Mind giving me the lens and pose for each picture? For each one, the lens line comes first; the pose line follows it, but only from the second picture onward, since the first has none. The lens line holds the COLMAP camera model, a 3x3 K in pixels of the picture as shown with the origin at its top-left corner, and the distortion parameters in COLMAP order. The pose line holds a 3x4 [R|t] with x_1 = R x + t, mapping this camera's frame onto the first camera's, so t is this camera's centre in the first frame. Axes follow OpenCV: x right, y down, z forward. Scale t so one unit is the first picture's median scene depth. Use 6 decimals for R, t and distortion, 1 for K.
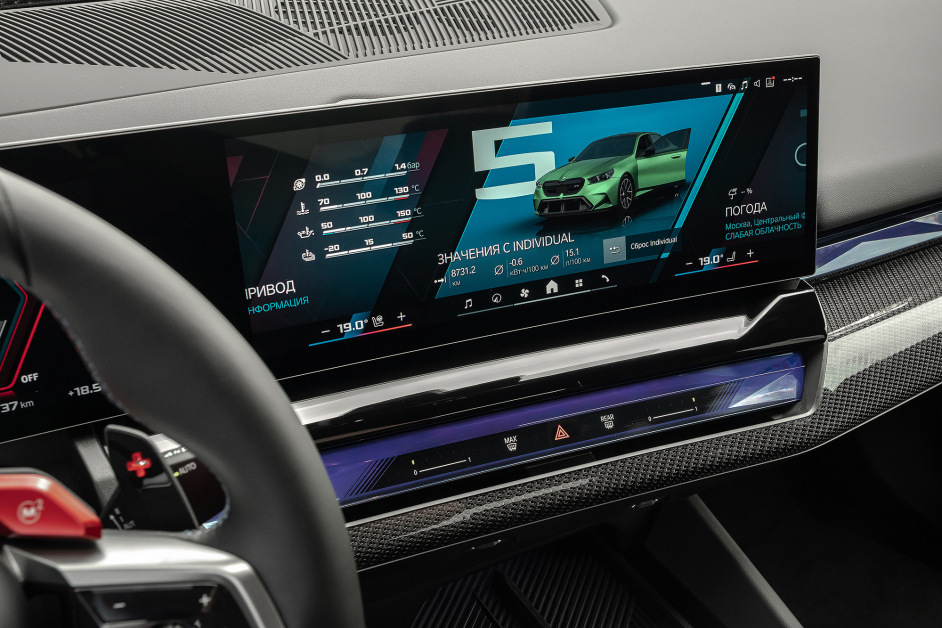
lens RADIAL K [[981.1, 0, 472.6], [0, 981.1, 312.8], [0, 0, 1]] dist [-0.052222, 0.000000]
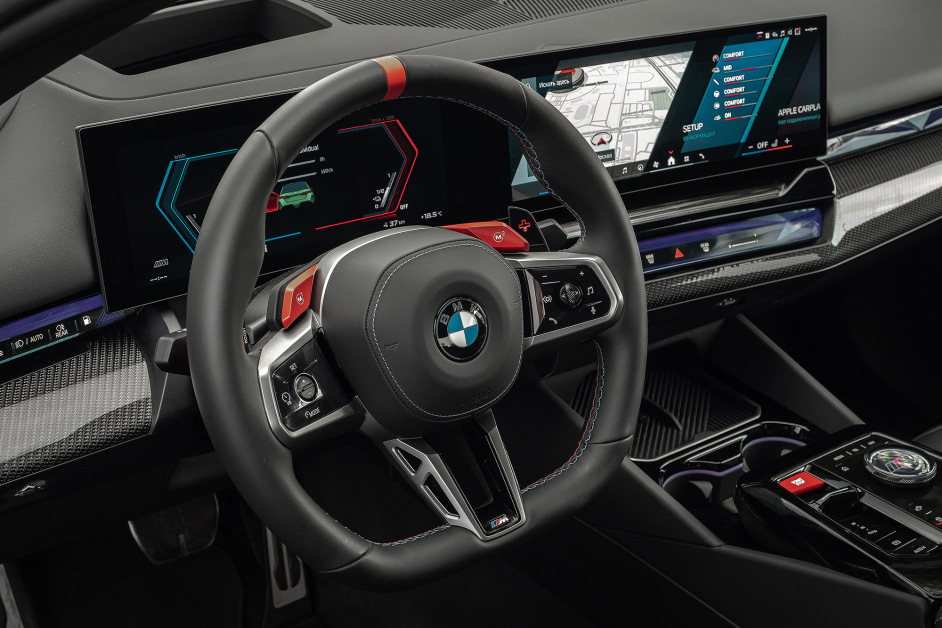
lens RADIAL K [[1239.7, 0, 445.1], [0, 1239.7, 318.2], [0, 0, 1]] dist [-0.004692, 0.000000]
pose [[0.995508, -0.035552, 0.087754, -0.465638], [0.036406, 0.999304, -0.008148, 0.228972], [-0.087403, 0.011306, 0.996109, -0.969873]]
